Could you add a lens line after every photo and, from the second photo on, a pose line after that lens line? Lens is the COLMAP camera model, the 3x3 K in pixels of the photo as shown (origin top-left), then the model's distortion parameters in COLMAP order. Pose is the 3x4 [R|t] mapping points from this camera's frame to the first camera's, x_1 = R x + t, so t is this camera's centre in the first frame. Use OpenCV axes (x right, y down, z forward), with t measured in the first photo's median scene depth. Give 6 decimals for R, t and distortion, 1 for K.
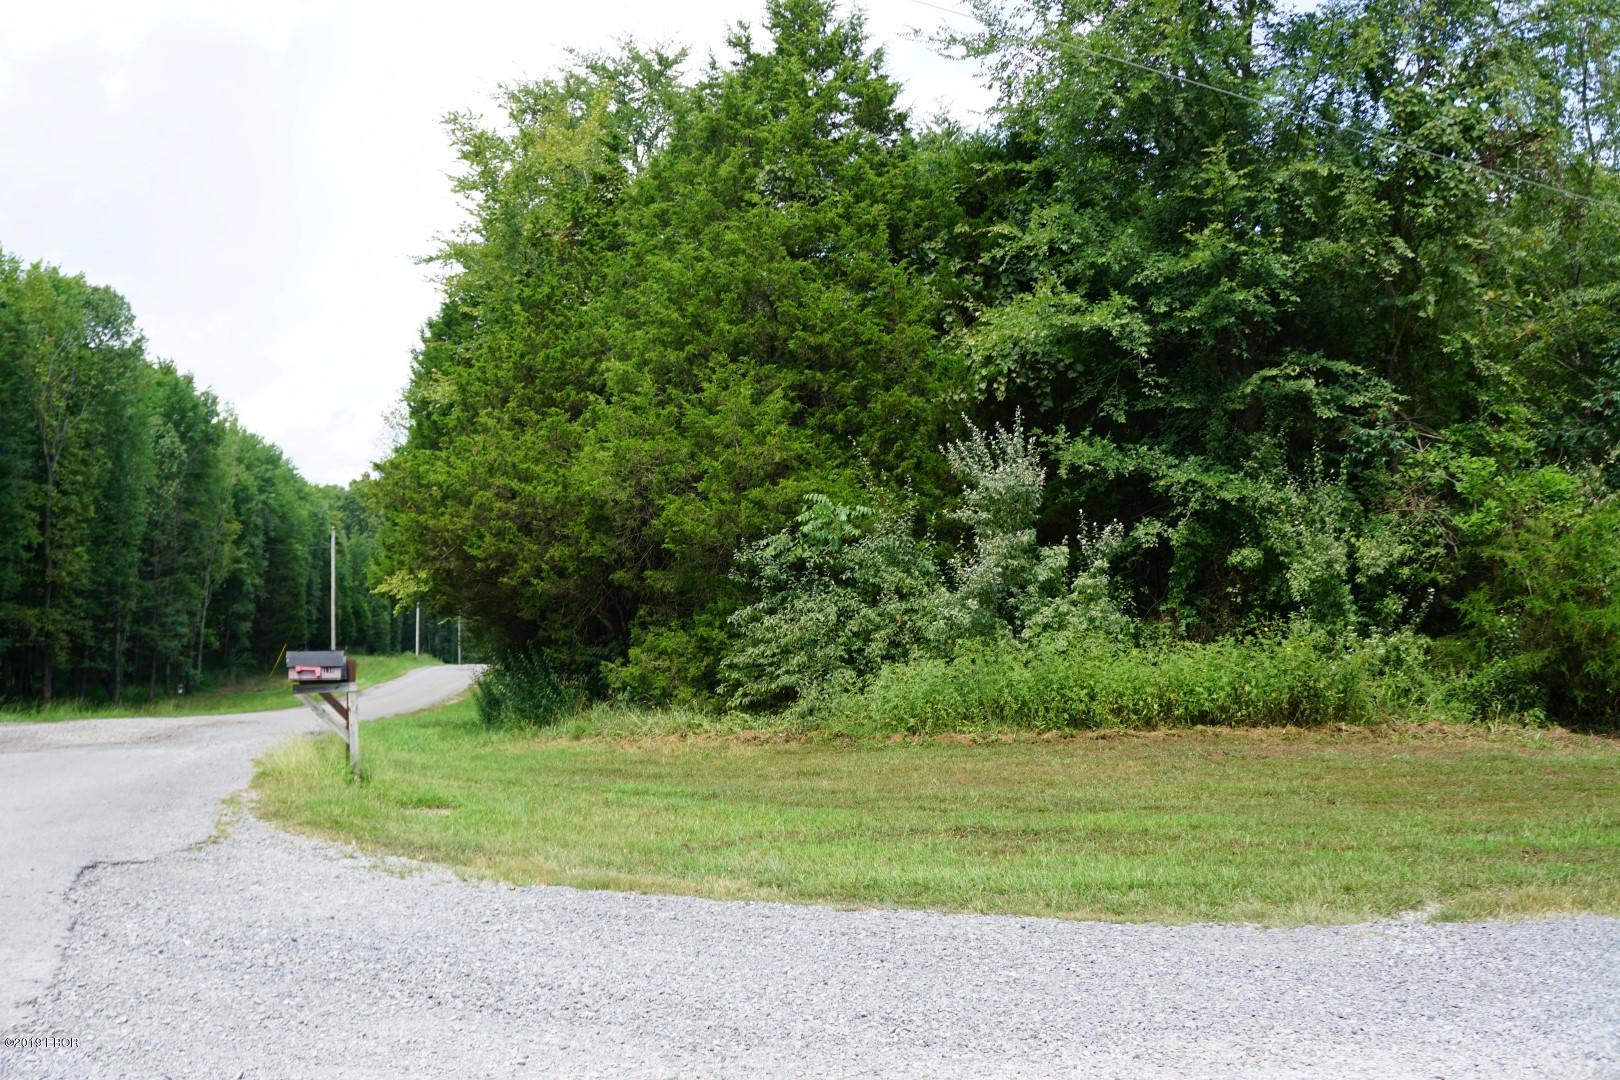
lens RADIAL K [[1420.0, 0, 784.8], [0, 1420.0, 512.5], [0, 0, 1]] dist [-0.160262, 0.154239]
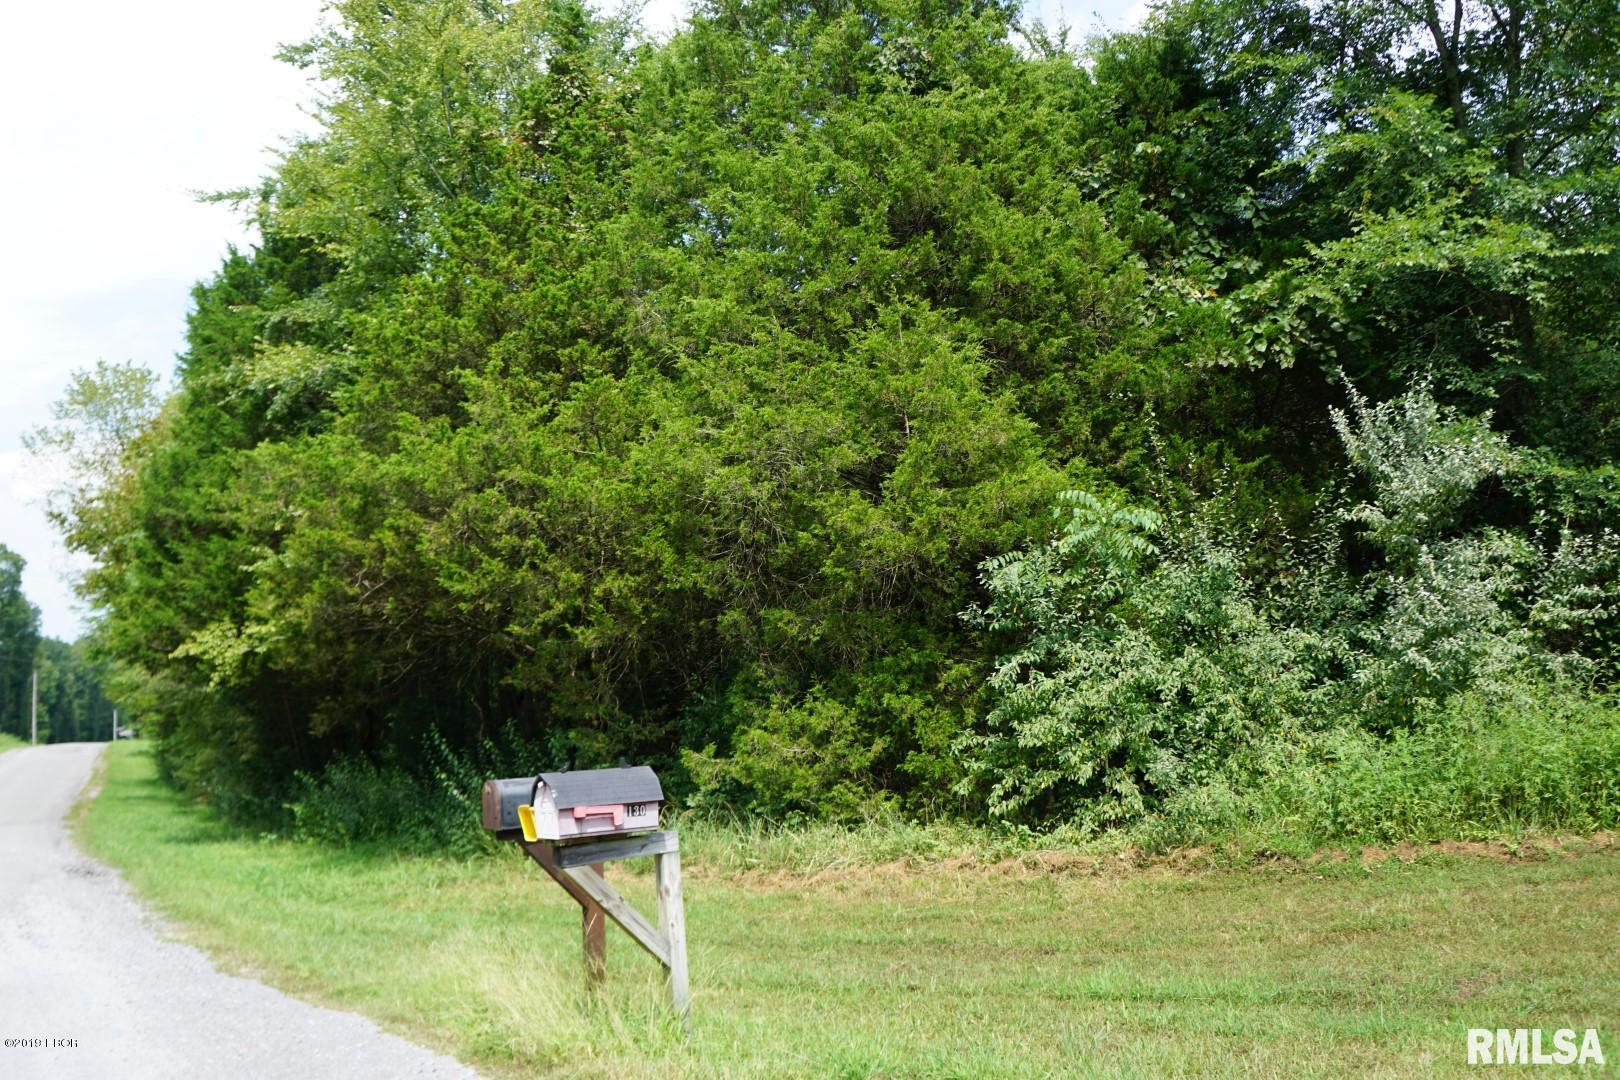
lens RADIAL K [[1420.0, 0, 751.5], [0, 1420.0, 527.0], [0, 0, 1]] dist [-0.160262, 0.154239]
pose [[0.961230, 0.006631, 0.275669, -0.285349], [0.001818, 0.999537, -0.030382, 0.022212], [-0.275743, 0.029705, 0.960772, 0.363730]]
